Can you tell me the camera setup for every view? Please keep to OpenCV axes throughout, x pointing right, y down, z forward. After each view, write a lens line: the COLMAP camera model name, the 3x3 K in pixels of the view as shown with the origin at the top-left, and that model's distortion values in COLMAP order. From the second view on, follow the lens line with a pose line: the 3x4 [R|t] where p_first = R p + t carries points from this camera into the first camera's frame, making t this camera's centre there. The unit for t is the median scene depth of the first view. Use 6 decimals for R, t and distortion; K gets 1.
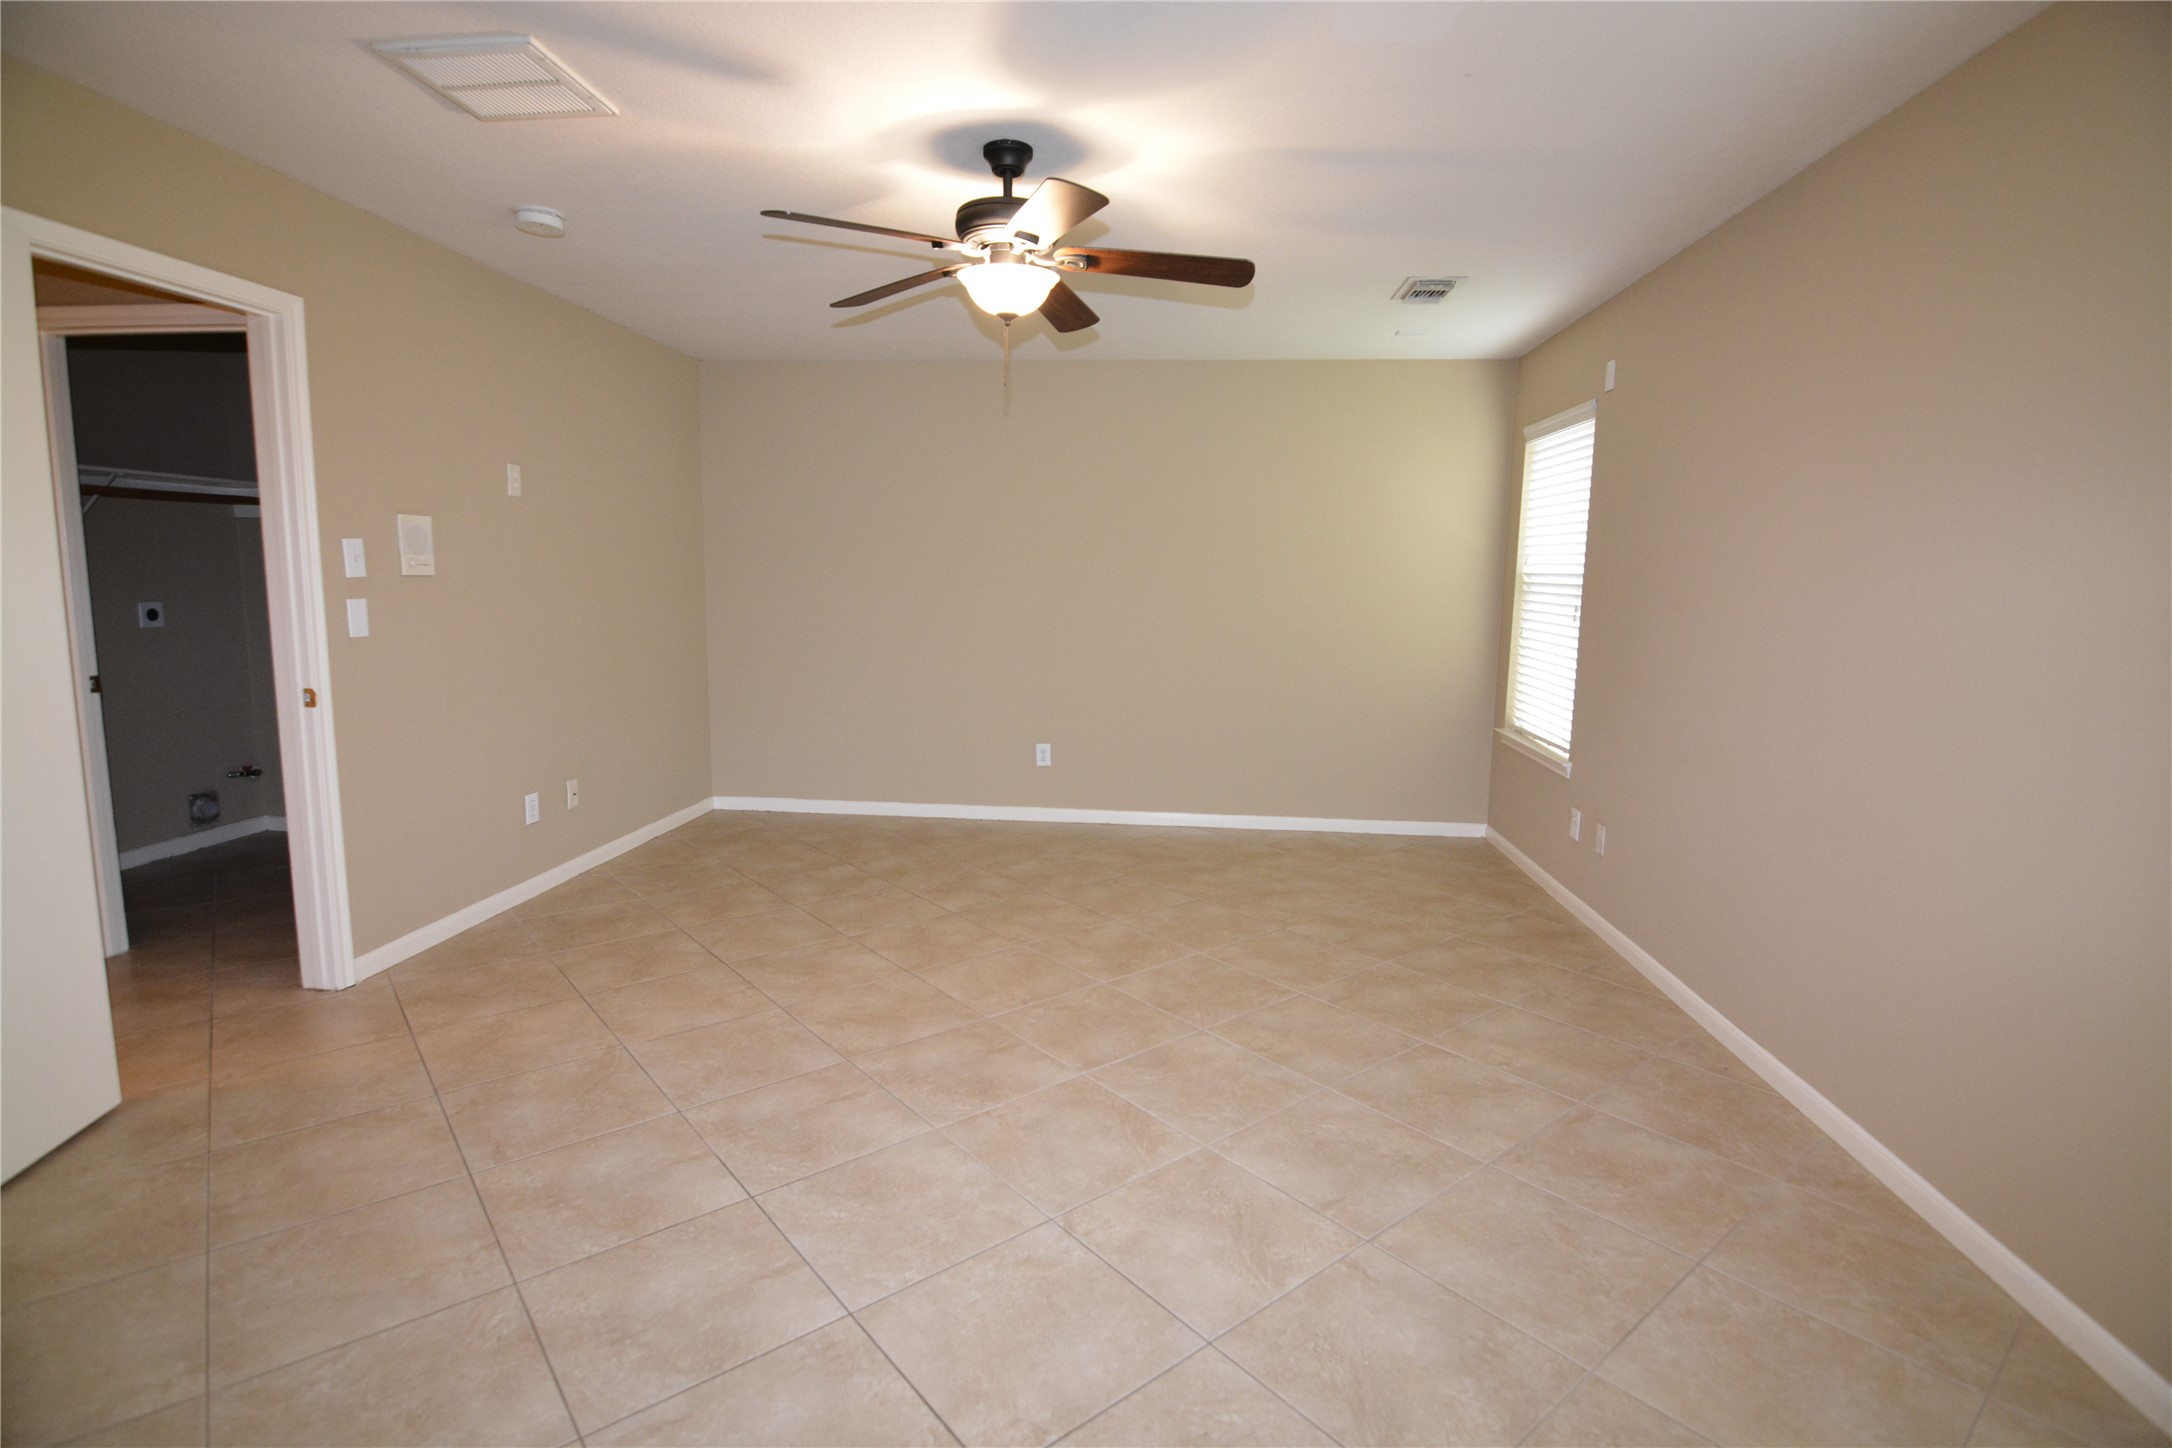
lens RADIAL K [[1050.4, 0, 1091.4], [0, 1050.4, 716.2], [0, 0, 1]] dist [-0.010143, -0.008389]
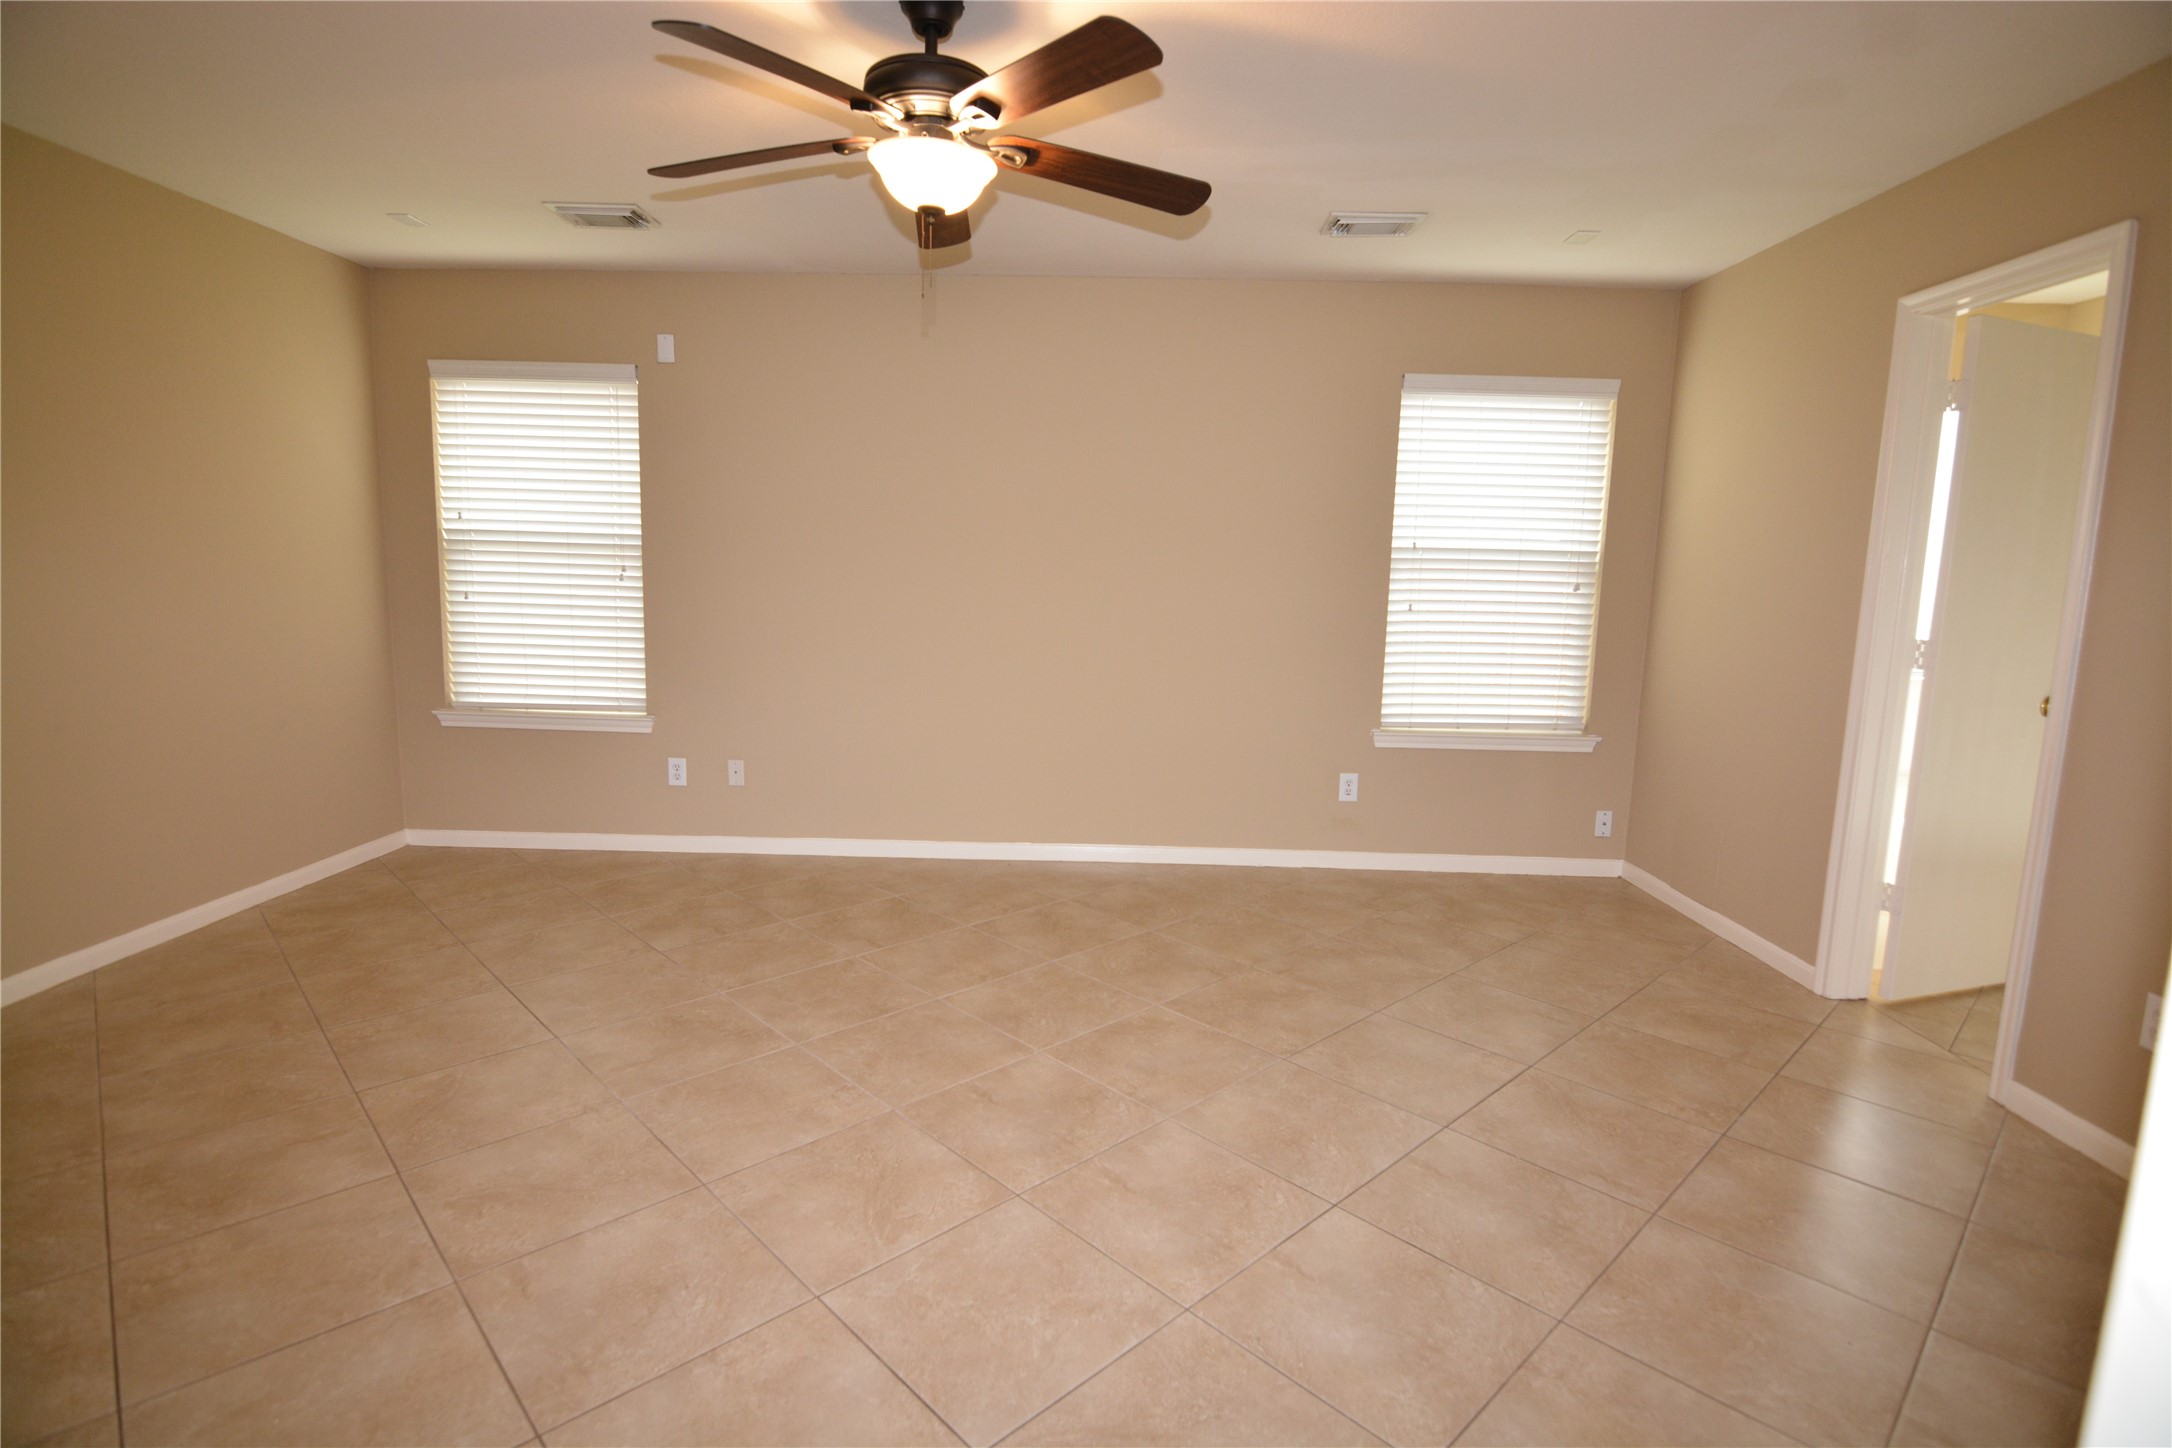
lens RADIAL K [[1050.4, 0, 1096.0], [0, 1050.4, 721.3], [0, 0, 1]] dist [-0.010143, -0.008389]
pose [[-0.070567, -0.162776, 0.984136, -0.946692], [0.110865, 0.979204, 0.169910, -0.125635], [-0.991327, 0.121097, -0.051054, 0.977256]]
